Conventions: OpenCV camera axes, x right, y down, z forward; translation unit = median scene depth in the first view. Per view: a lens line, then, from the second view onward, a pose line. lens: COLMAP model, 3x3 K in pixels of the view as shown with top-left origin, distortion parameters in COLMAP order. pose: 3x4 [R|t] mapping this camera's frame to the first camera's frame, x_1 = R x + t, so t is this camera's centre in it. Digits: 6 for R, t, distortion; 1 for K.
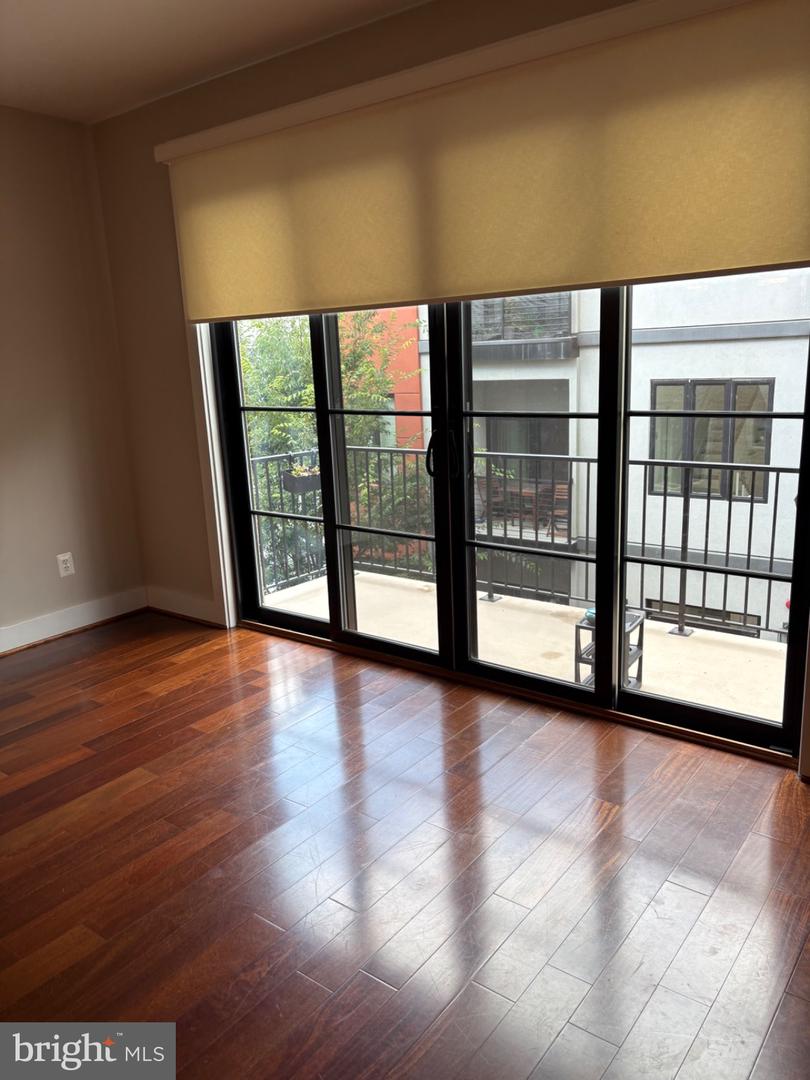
lens RADIAL K [[808.0, 0, 405.0], [0, 808.0, 540.0], [0, 0, 1]] dist [0.006622, 0.004386]
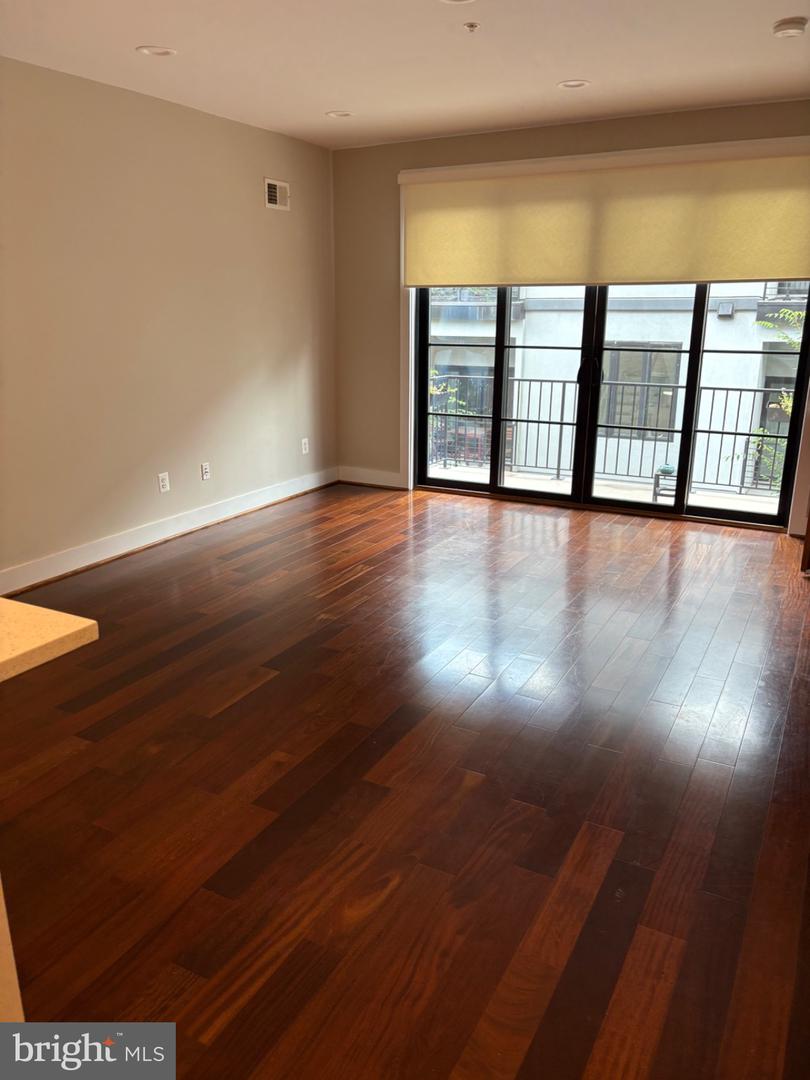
lens RADIAL K [[808.0, 0, 405.0], [0, 808.0, 540.0], [0, 0, 1]] dist [0.006622, 0.004386]
pose [[0.984896, -0.008353, 0.172945, -0.499876], [-0.000082, 0.998813, 0.048708, 0.132037], [-0.173146, -0.047986, 0.983726, -0.515012]]
